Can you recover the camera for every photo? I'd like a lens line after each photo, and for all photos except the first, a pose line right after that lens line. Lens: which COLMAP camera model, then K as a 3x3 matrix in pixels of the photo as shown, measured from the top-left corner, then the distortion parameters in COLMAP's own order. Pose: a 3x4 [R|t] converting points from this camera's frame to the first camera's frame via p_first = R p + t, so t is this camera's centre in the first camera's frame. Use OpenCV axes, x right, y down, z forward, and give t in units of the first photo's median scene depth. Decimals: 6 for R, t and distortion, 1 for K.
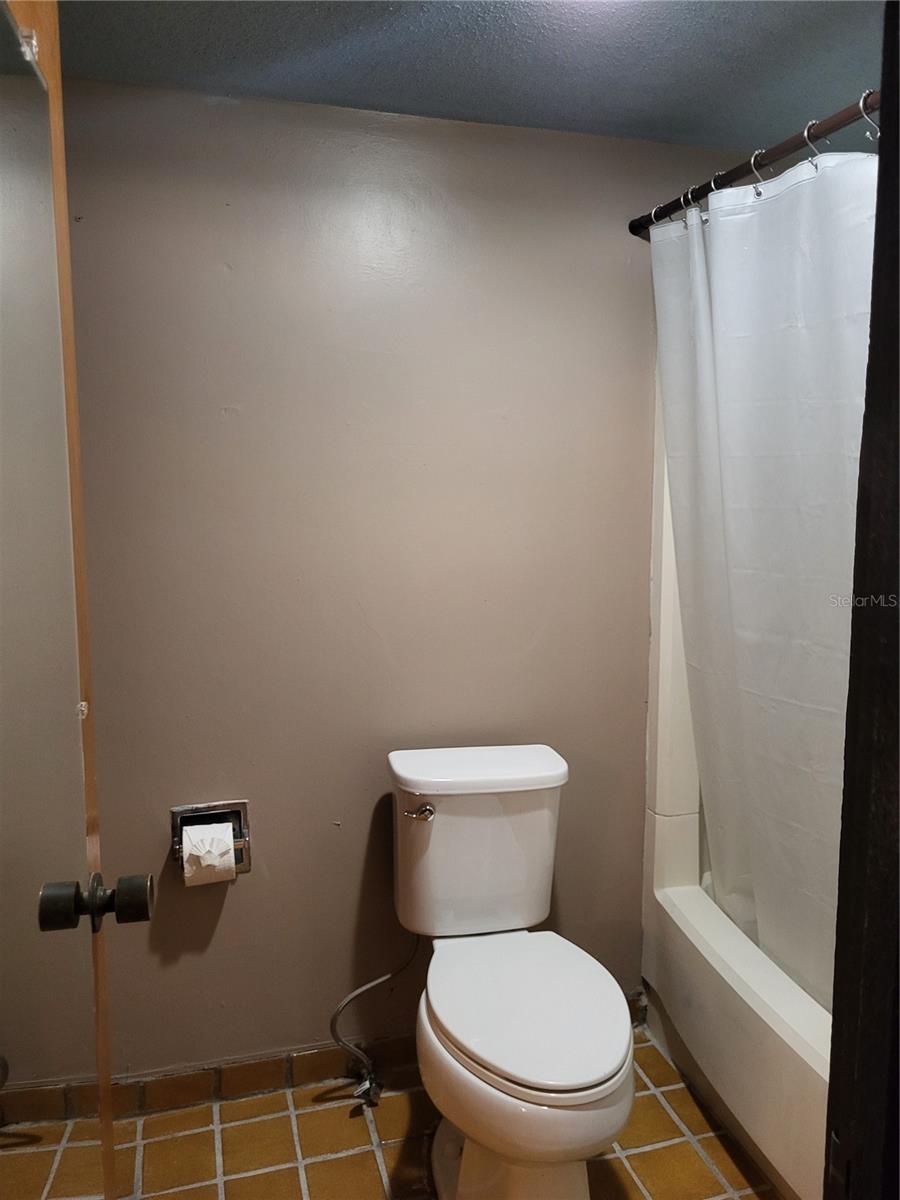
lens RADIAL K [[923.1, 0, 450.4], [0, 923.1, 598.9], [0, 0, 1]] dist [0.043578, -0.042075]
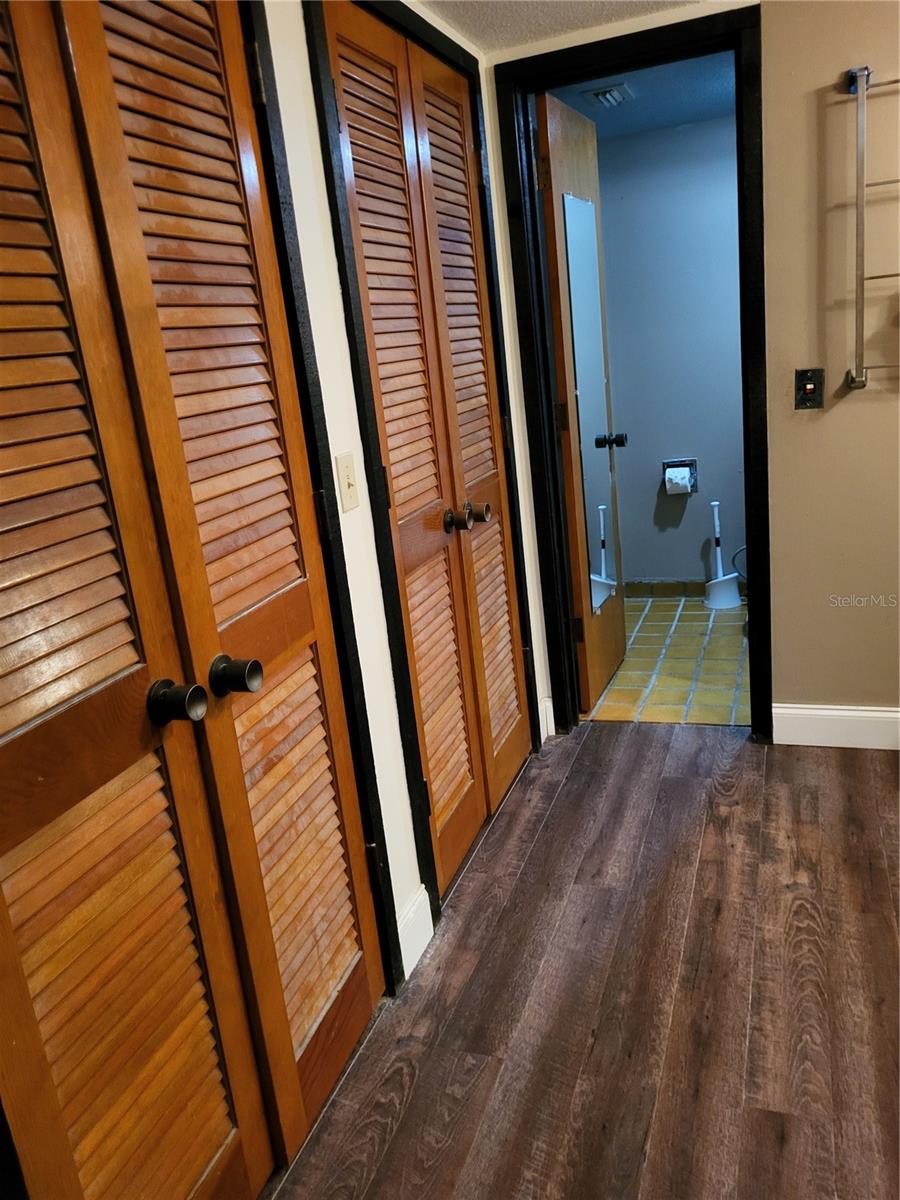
lens RADIAL K [[923.1, 0, 451.4], [0, 923.1, 601.2], [0, 0, 1]] dist [0.043578, -0.042075]
pose [[0.800604, 0.070816, -0.594994, 0.647911], [0.027375, 0.987632, 0.154382, 0.200217], [0.598568, -0.139887, 0.788763, -1.124012]]
